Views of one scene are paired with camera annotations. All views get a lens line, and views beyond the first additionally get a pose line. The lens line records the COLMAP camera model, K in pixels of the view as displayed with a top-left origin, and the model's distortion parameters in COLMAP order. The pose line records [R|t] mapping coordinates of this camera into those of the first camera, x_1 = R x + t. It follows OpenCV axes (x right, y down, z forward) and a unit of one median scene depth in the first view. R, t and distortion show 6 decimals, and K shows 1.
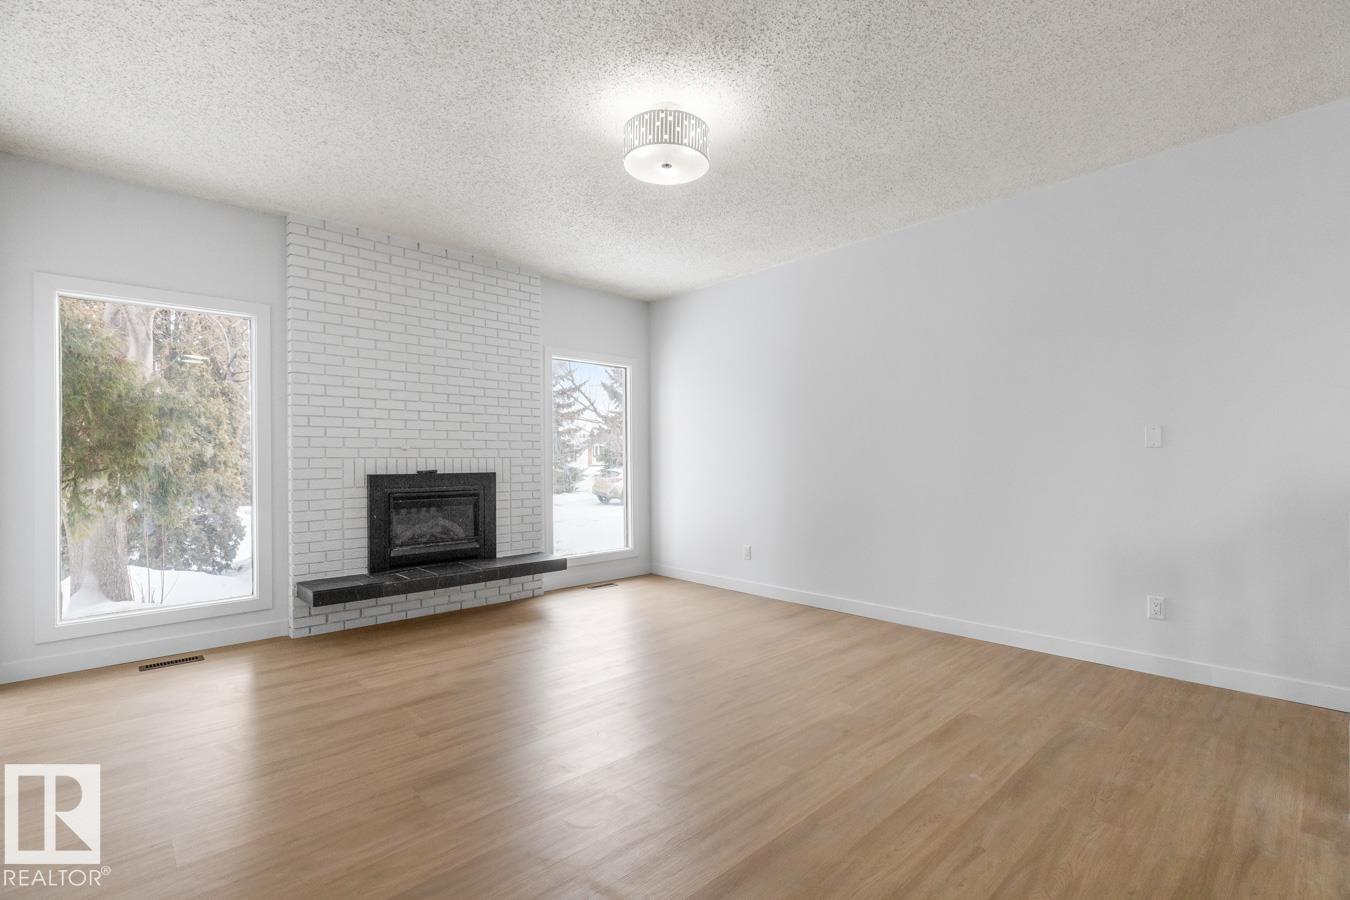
lens RADIAL K [[619.4, 0, 674.1], [0, 619.4, 457.8], [0, 0, 1]] dist [-0.001013, -0.000639]
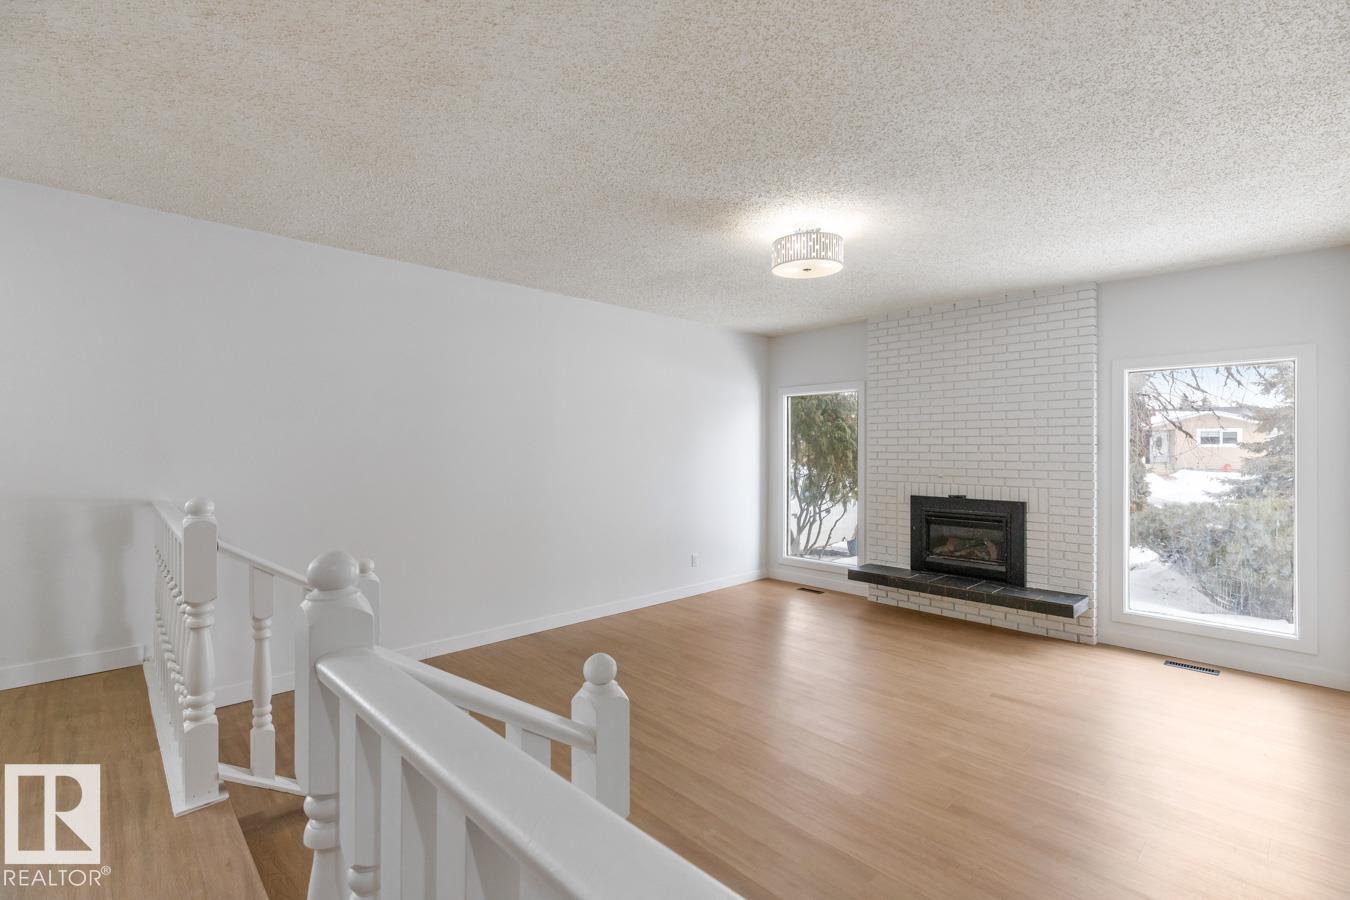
lens RADIAL K [[619.4, 0, 684.8], [0, 619.4, 445.3], [0, 0, 1]] dist [-0.001013, -0.000639]
pose [[0.018904, 0.002270, -0.999819, 0.793520], [-0.000107, 0.999997, 0.002268, -0.079786], [0.999821, 0.000064, 0.018904, 0.476443]]
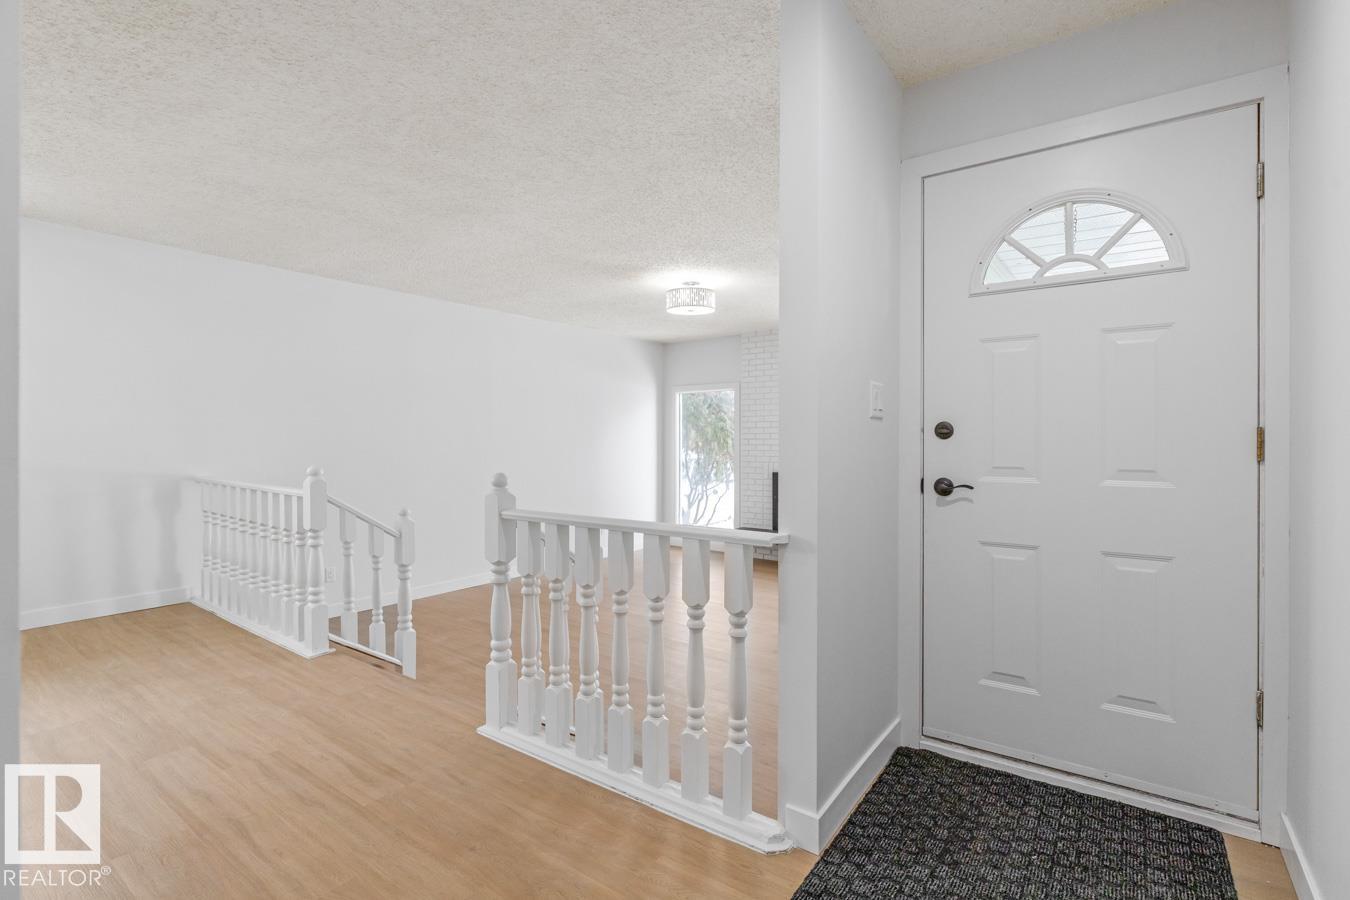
lens RADIAL K [[632.8, 0, 679.2], [0, 632.8, 441.1], [0, 0, 1]] dist [-0.003502, -0.000528]
pose [[0.178509, 0.012039, -0.983865, 1.154209], [0.000907, 0.999923, 0.012401, -0.078224], [0.983938, -0.003106, 0.178484, 0.417887]]
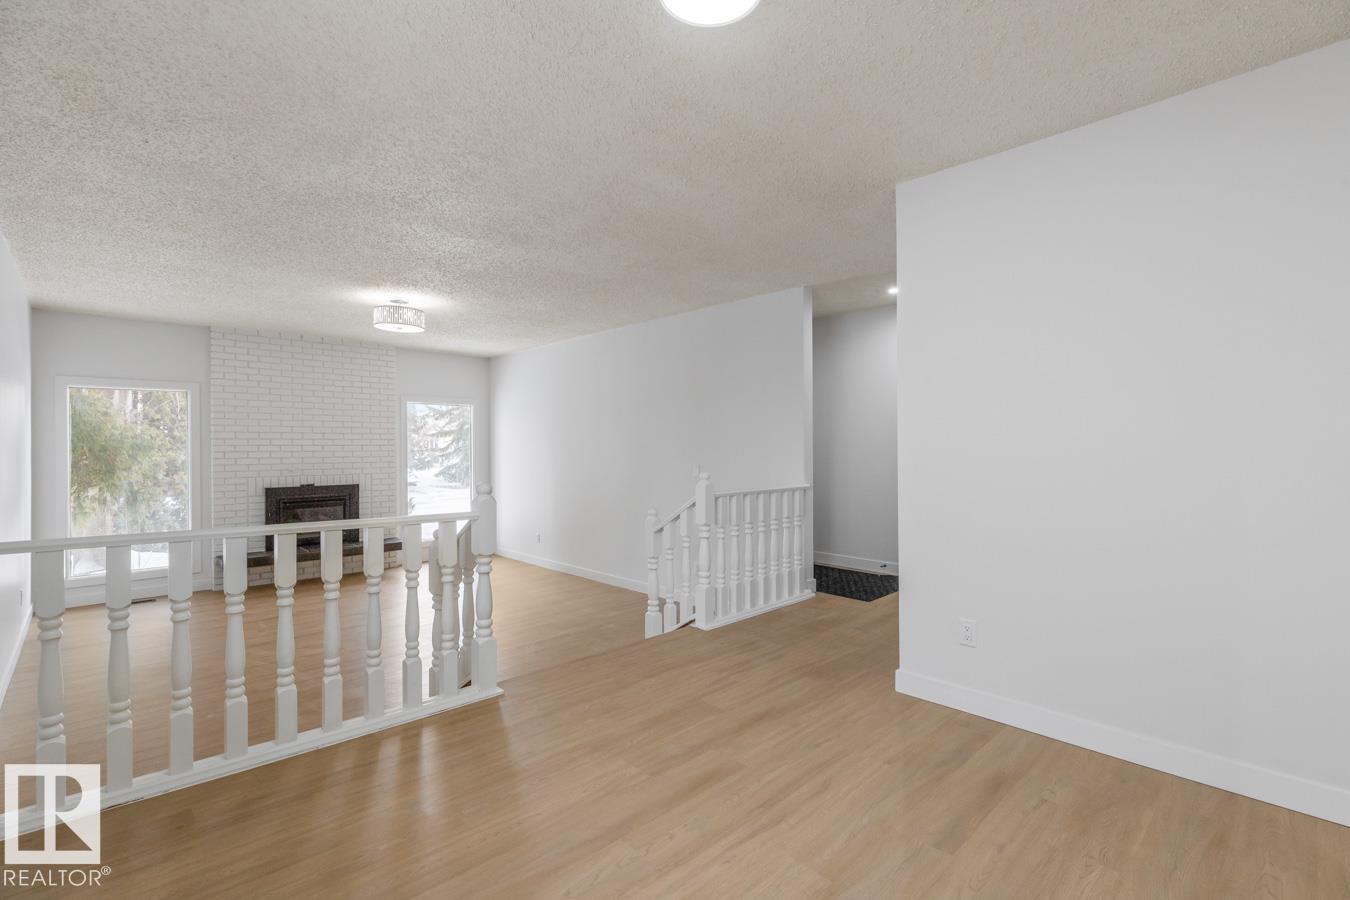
lens RADIAL K [[619.4, 0, 673.9], [0, 619.4, 446.9], [0, 0, 1]] dist [-0.001013, -0.000639]
pose [[0.999992, 0.002397, 0.003259, 0.521802], [-0.002409, 0.999991, 0.003444, -0.081883], [-0.003251, -0.003452, 0.999989, -0.555799]]
